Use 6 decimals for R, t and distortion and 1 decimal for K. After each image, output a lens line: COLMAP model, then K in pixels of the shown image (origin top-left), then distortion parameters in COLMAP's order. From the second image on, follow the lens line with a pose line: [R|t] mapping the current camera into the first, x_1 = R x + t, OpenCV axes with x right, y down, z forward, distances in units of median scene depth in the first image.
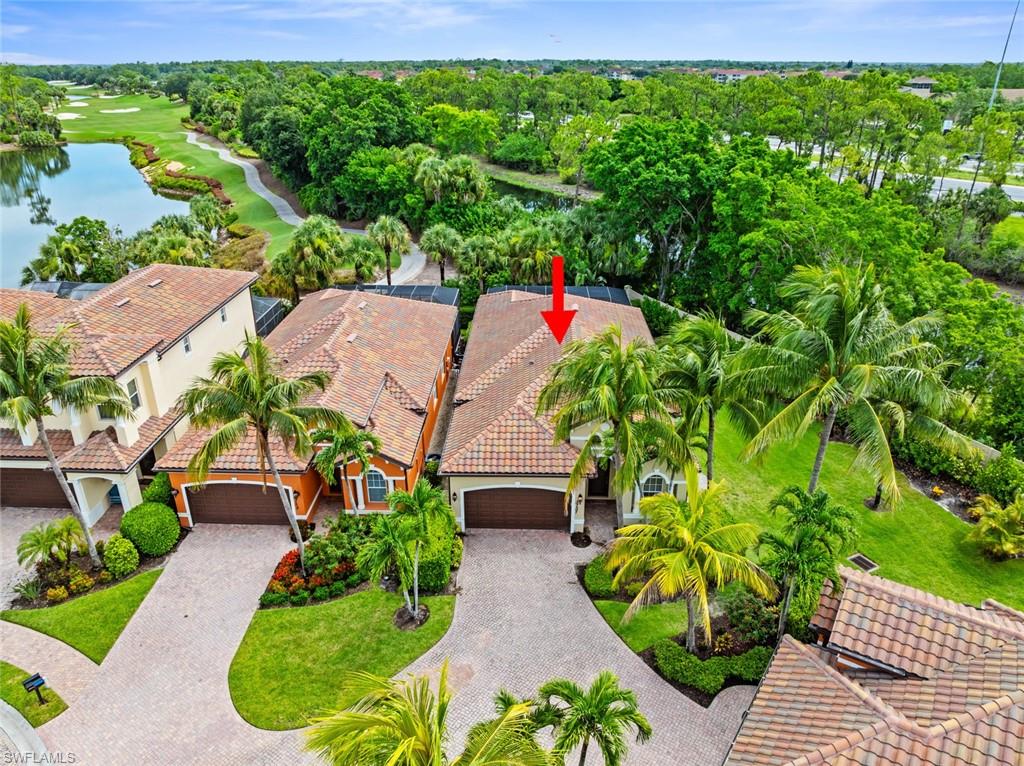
lens RADIAL K [[721.5, 0, 512.0], [0, 721.5, 383.0], [0, 0, 1]] dist [-0.037360, 0.001137]
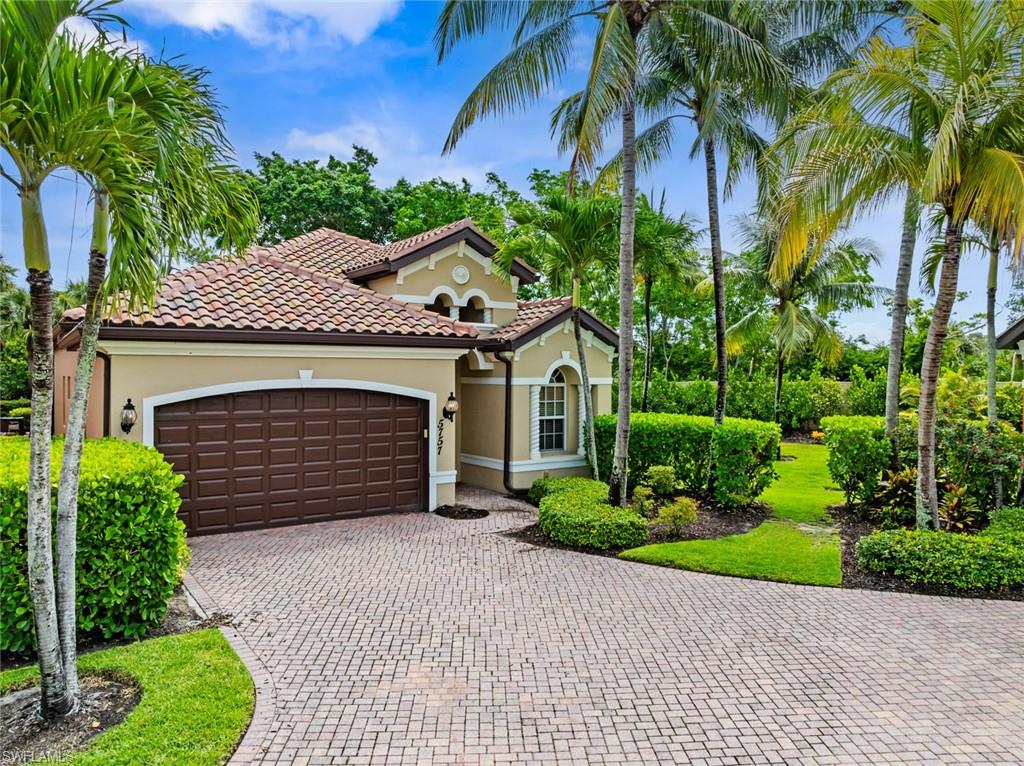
lens RADIAL K [[721.5, 0, 512.0], [0, 721.5, 383.0], [0, 0, 1]] dist [-0.037360, 0.001137]
pose [[0.805968, -0.008779, 0.591895, -0.142207], [0.244187, 0.915785, -0.318920, 0.316301], [-0.539249, 0.401572, 0.740237, 0.699628]]
